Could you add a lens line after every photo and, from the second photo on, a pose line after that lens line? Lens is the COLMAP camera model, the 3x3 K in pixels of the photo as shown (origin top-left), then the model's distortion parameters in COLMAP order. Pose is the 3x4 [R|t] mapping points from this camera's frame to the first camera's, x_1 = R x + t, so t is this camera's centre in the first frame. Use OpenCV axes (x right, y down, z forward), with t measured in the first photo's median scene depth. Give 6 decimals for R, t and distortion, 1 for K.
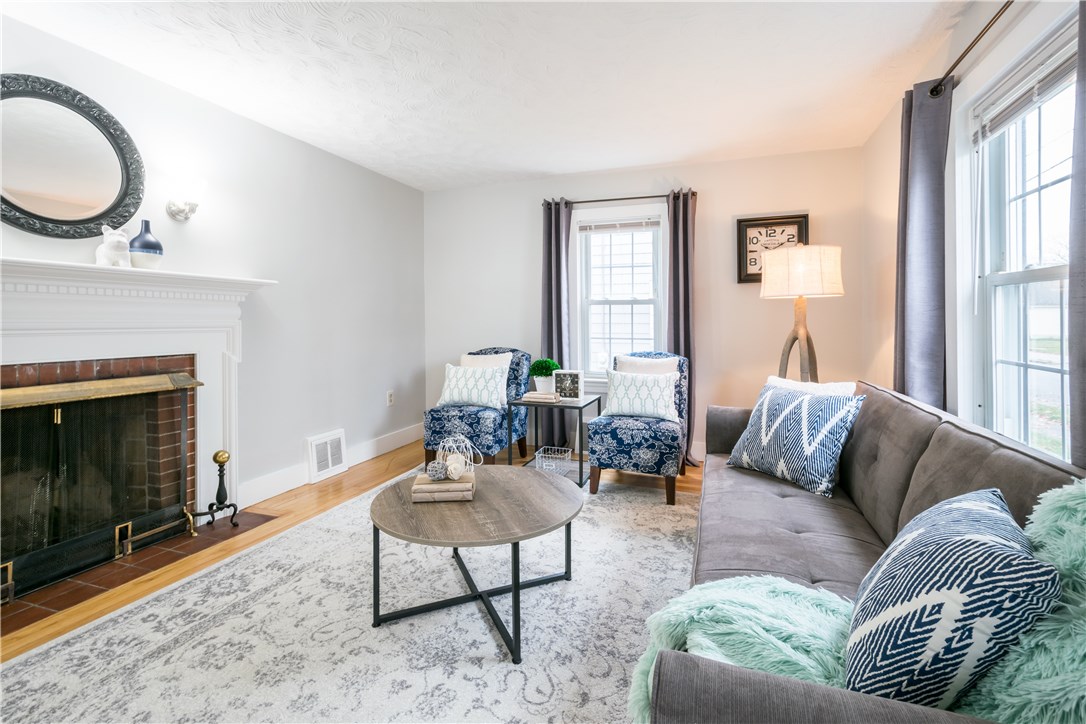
lens RADIAL K [[487.0, 0, 544.7], [0, 487.0, 322.5], [0, 0, 1]] dist [0.007141, 0.000720]
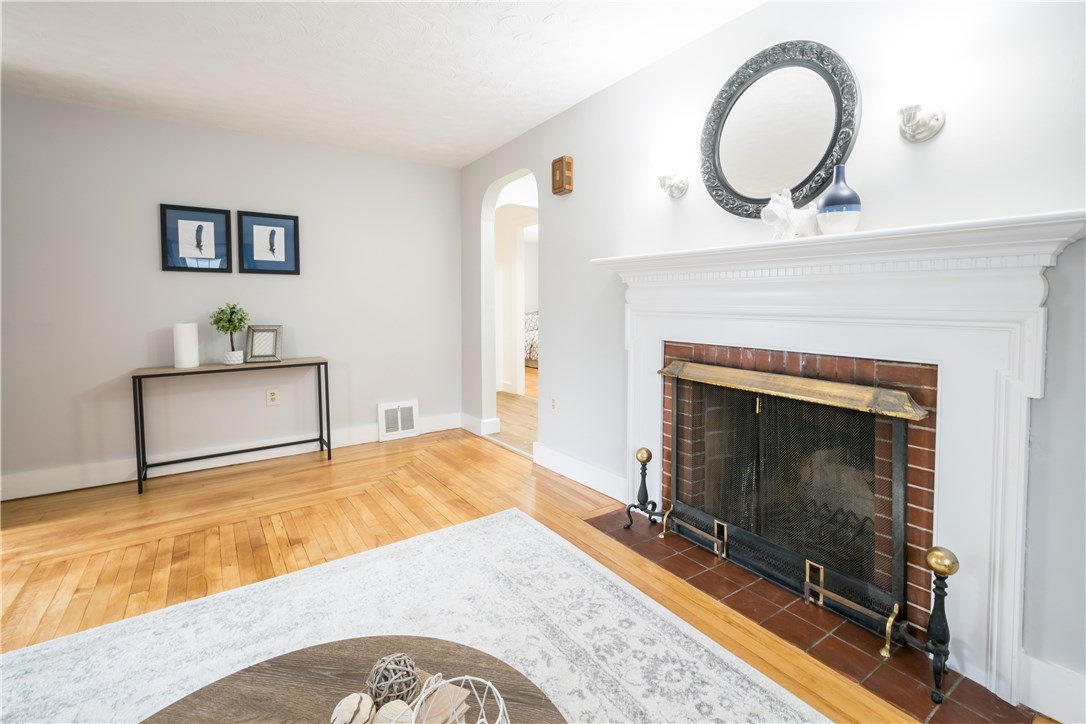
lens RADIAL K [[487.0, 0, 544.7], [0, 487.0, 322.5], [0, 0, 1]] dist [0.007141, 0.000720]
pose [[-0.570160, 0.037980, -0.820655, 0.023797], [0.000532, 0.998948, 0.045862, -0.013368], [0.821534, 0.025712, -0.569580, 1.003025]]
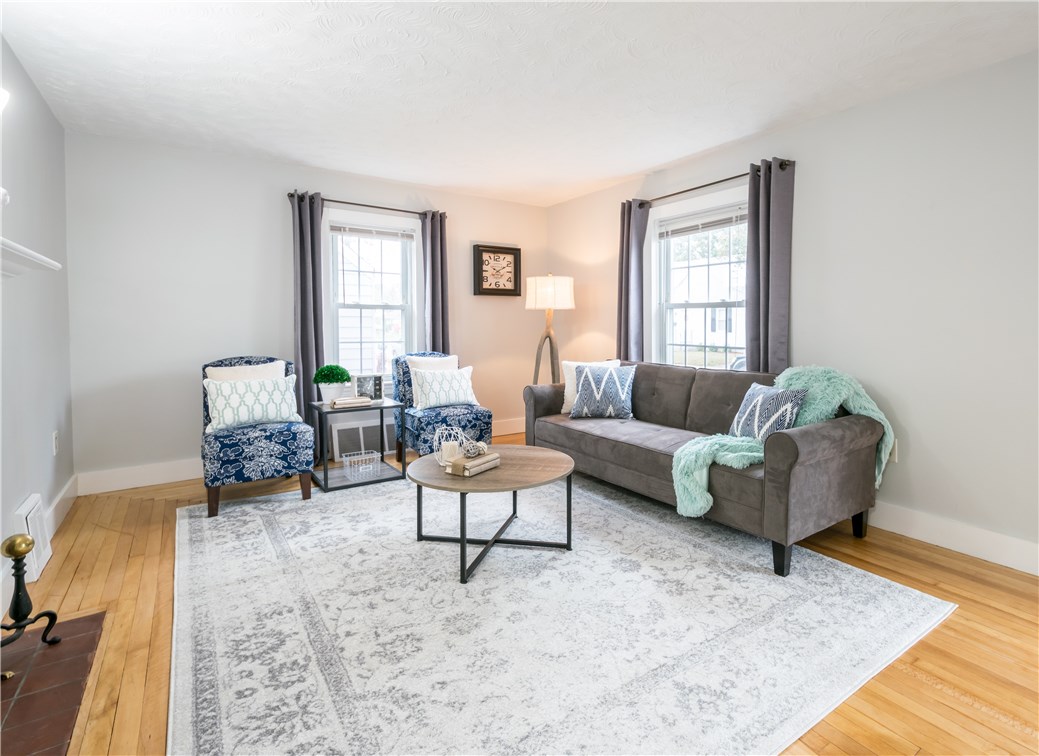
lens RADIAL K [[531.1, 0, 562.7], [0, 531.1, 338.9], [0, 0, 1]] dist [0.006030, 0.001131]
pose [[0.564090, -0.020420, 0.825461, -0.882269], [0.001668, 0.999720, 0.023591, 0.000391], [-0.825712, -0.011931, 0.563966, 0.059406]]
